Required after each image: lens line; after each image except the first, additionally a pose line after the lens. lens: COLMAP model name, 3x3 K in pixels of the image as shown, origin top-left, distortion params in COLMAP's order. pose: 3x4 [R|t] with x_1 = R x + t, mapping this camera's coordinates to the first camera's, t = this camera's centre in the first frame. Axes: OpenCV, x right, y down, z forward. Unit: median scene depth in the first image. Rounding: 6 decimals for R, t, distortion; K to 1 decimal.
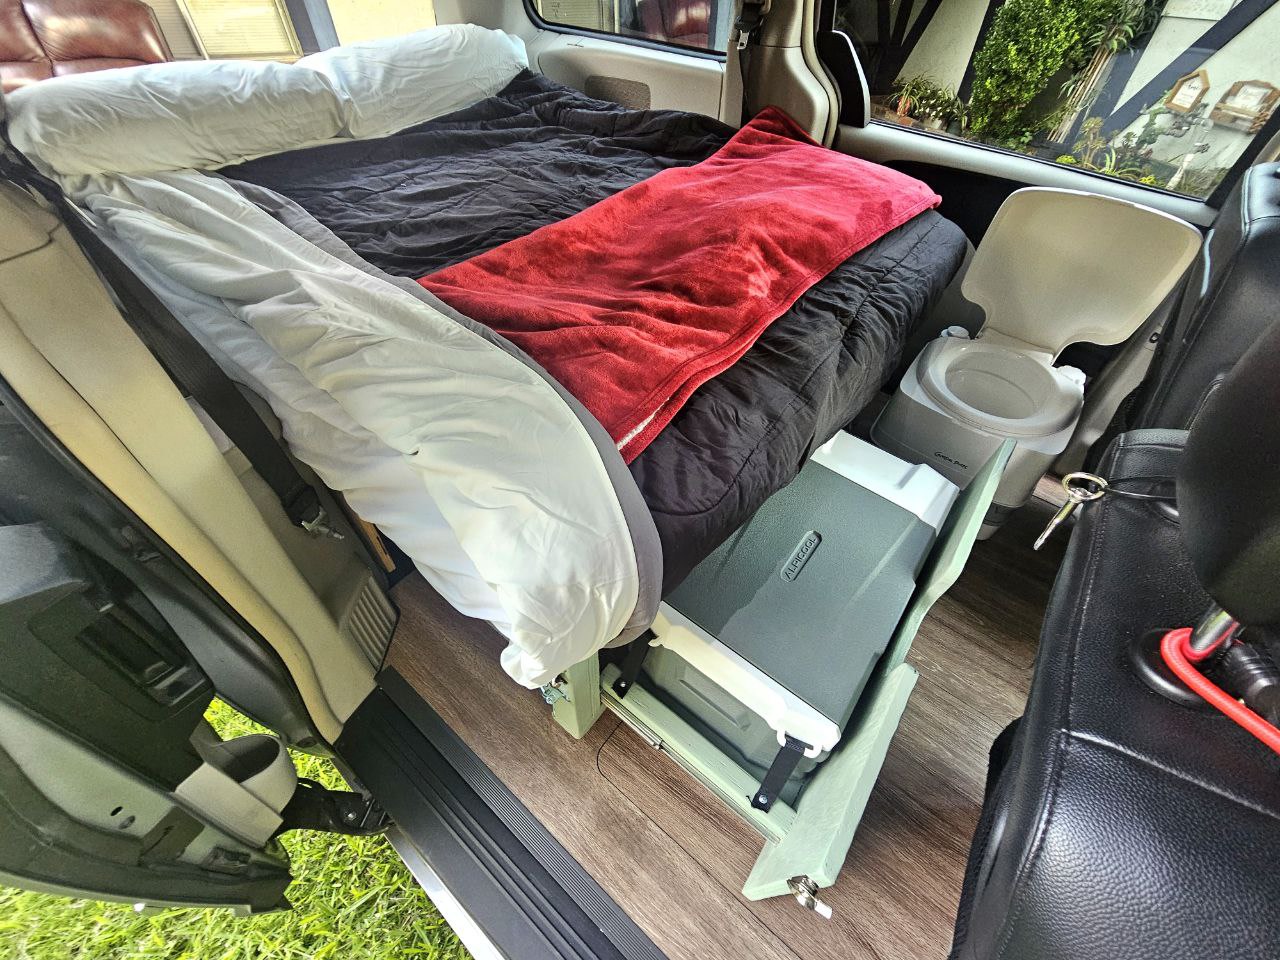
lens RADIAL K [[524.9, 0, 640.0], [0, 524.9, 480.0], [0, 0, 1]] dist [-0.000646, 0.000171]
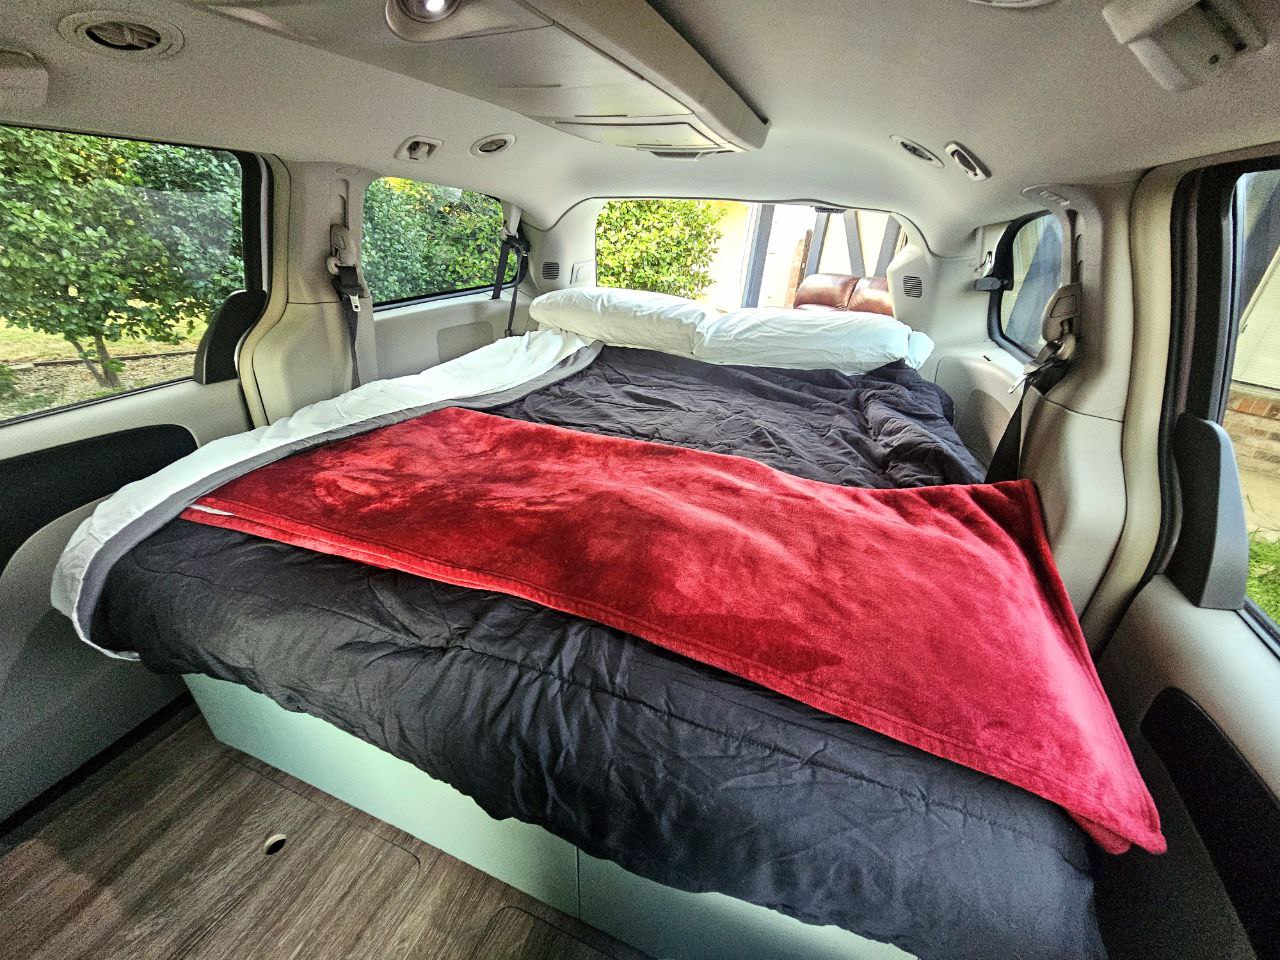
lens RADIAL K [[524.9, 0, 640.0], [0, 524.9, 480.0], [0, 0, 1]] dist [-0.000646, 0.000171]
pose [[0.315441, 0.431488, -0.845172, 0.690062], [-0.718143, 0.690732, 0.084612, -0.505647], [0.620296, 0.580264, 0.527755, 0.469536]]
